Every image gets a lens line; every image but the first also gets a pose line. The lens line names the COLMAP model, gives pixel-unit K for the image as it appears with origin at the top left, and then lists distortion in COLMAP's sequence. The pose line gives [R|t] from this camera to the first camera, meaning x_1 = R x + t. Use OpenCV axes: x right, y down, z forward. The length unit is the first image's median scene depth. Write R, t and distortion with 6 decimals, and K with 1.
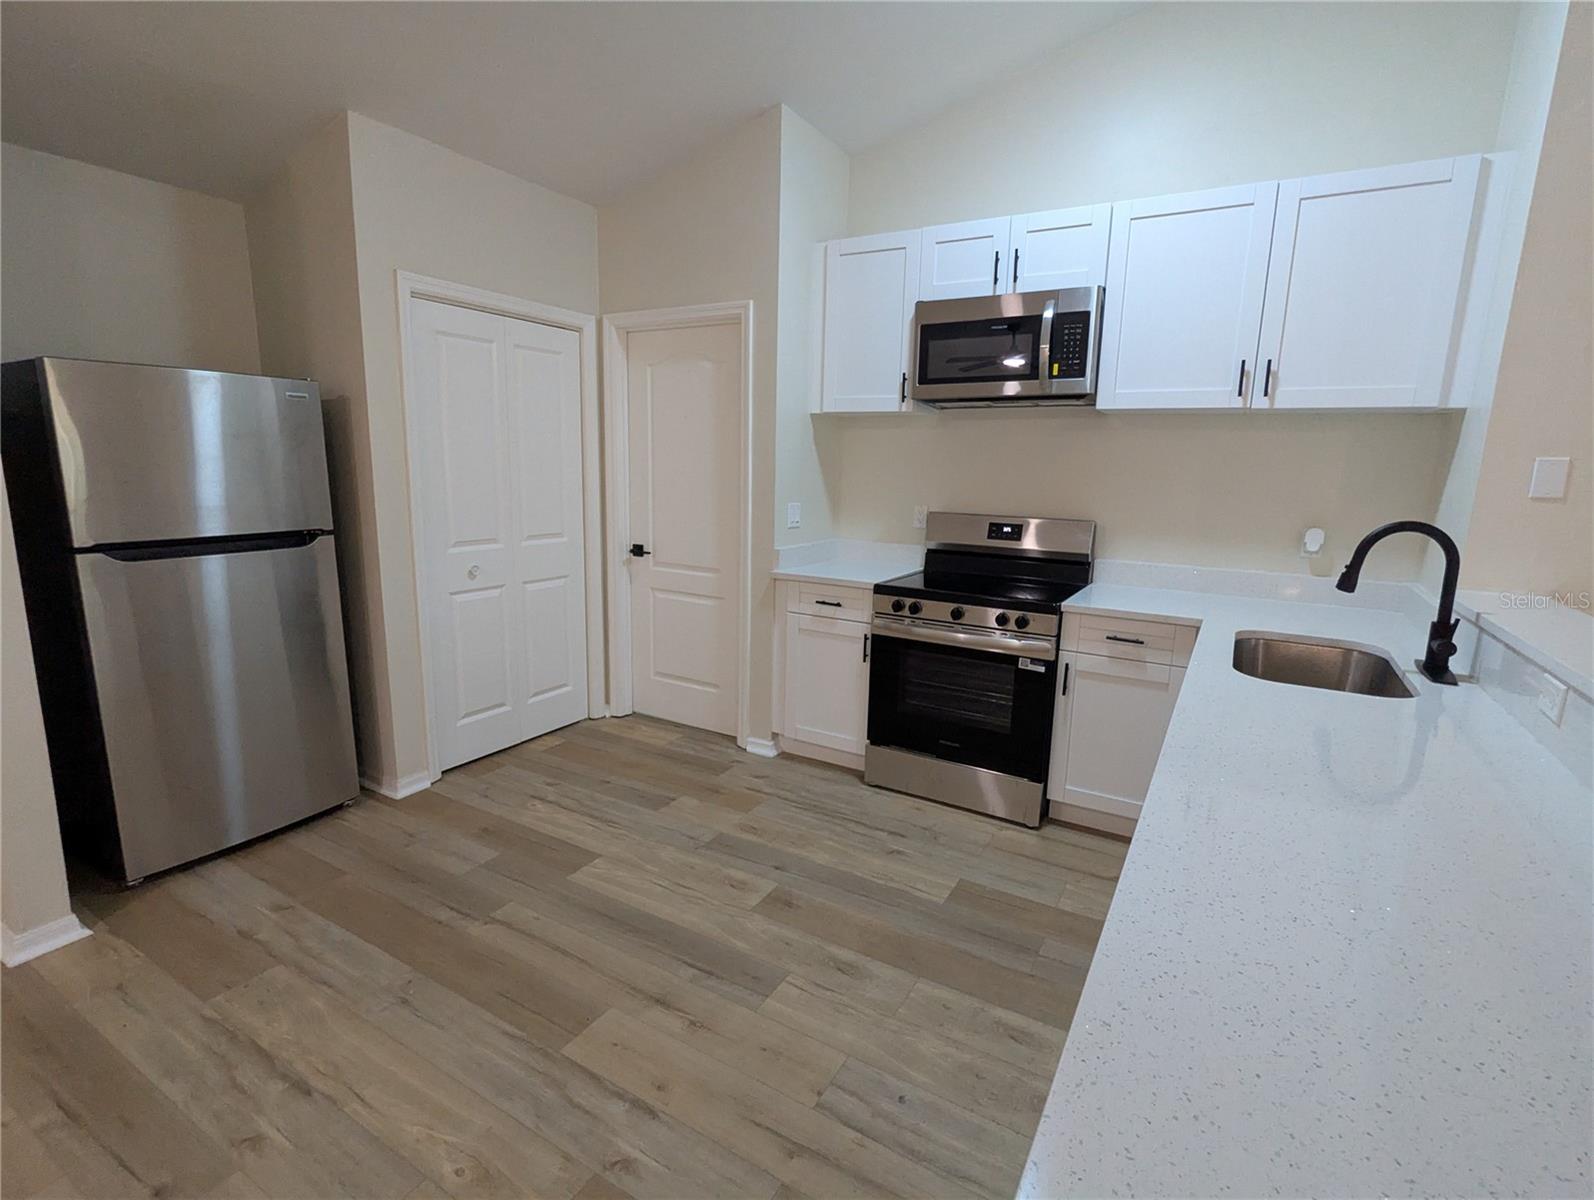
lens RADIAL K [[762.7, 0, 795.5], [0, 762.7, 603.1], [0, 0, 1]] dist [-0.005238, 0.002370]
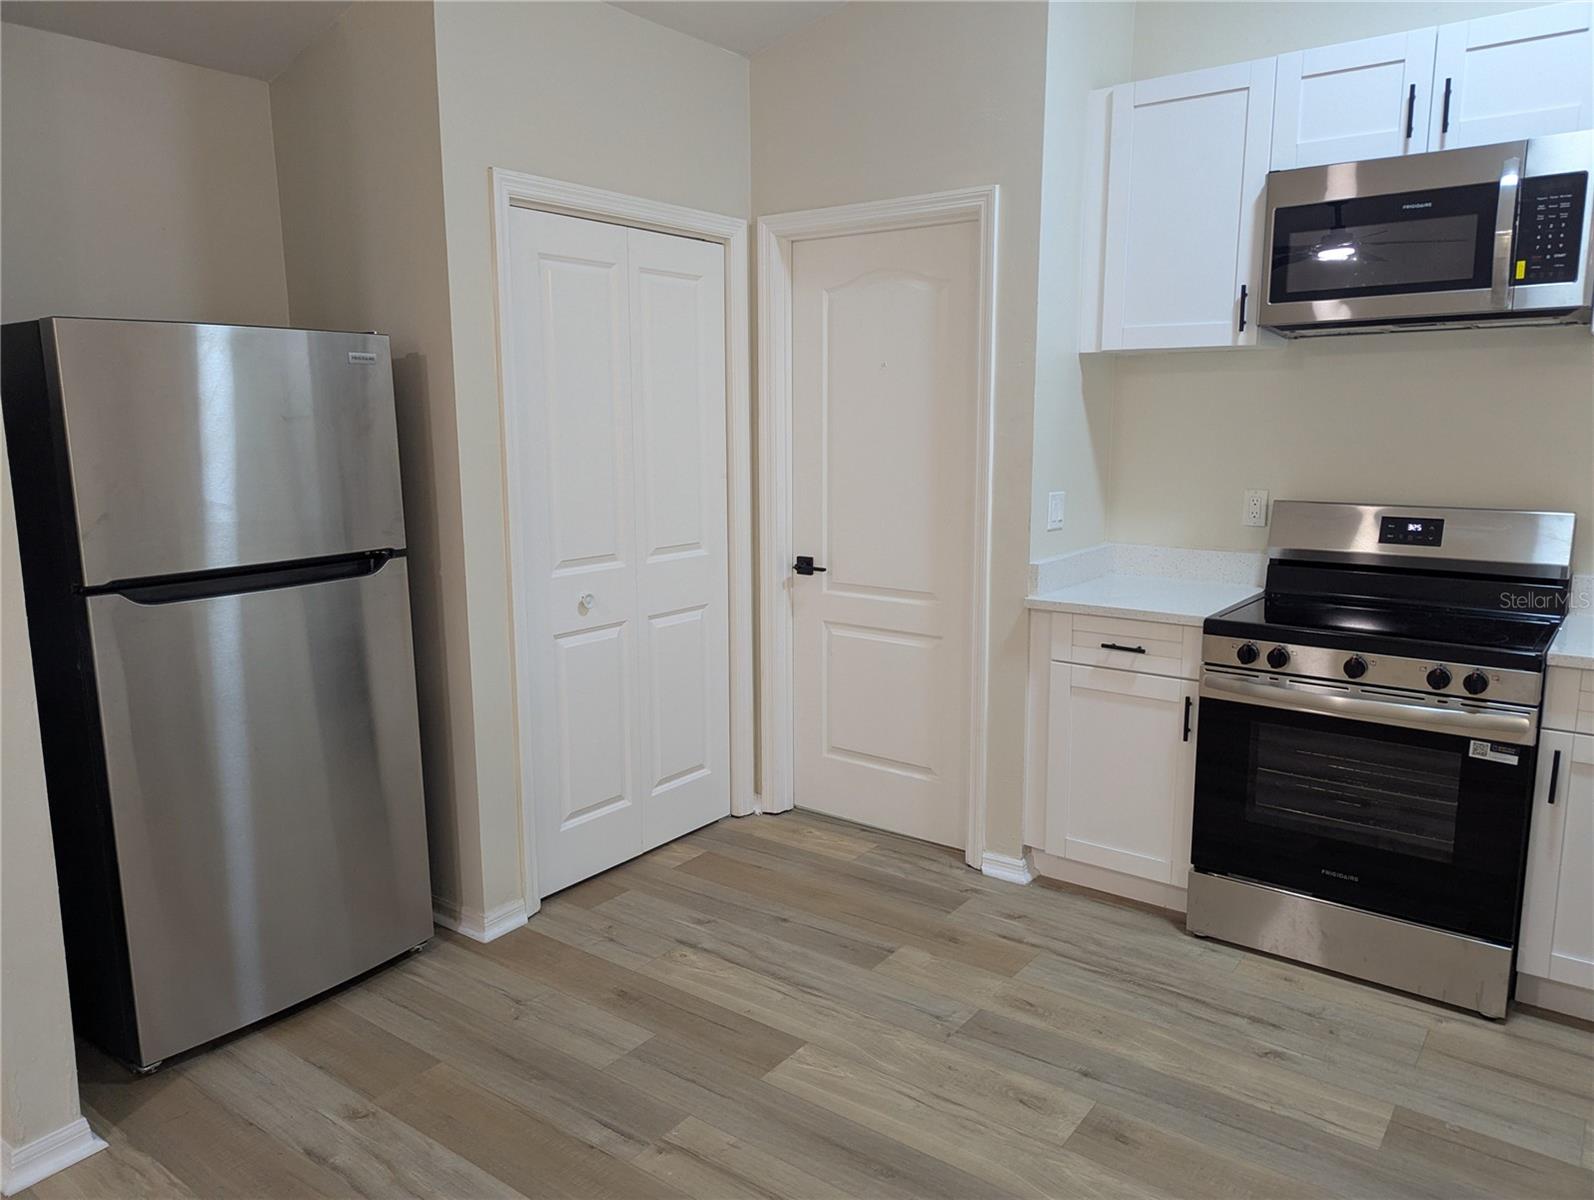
lens RADIAL K [[1123.4, 0, 800.4], [0, 1123.4, 600.0], [0, 0, 1]] dist [0.040719, -0.029712]
pose [[0.993515, -0.009839, -0.113278, -0.132566], [0.007702, 0.999784, -0.019289, -0.026792], [0.113443, 0.018292, 0.993376, 0.027604]]
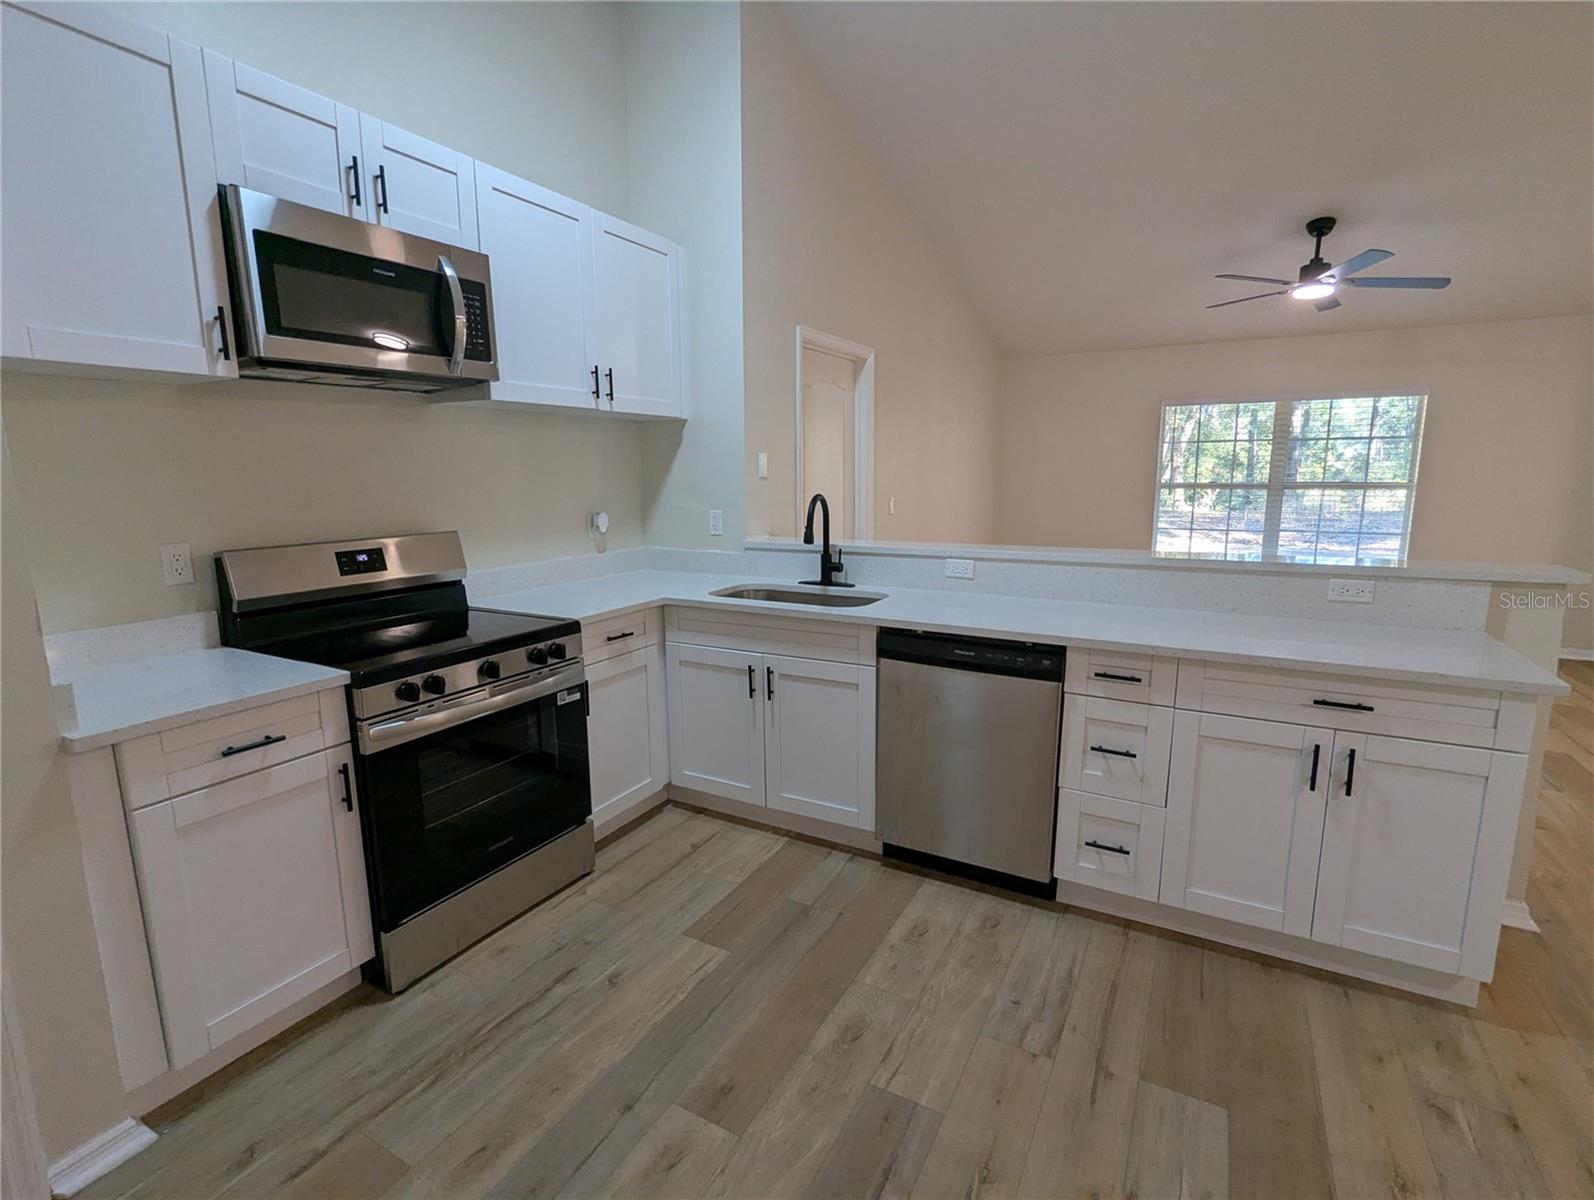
lens RADIAL K [[762.7, 0, 799.6], [0, 762.7, 600.2], [0, 0, 1]] dist [-0.005238, 0.002370]
pose [[-0.037573, -0.194117, 0.980259, -0.504672], [0.191661, 0.961340, 0.197716, -0.138145], [-0.980742, 0.195307, 0.001085, 0.692088]]
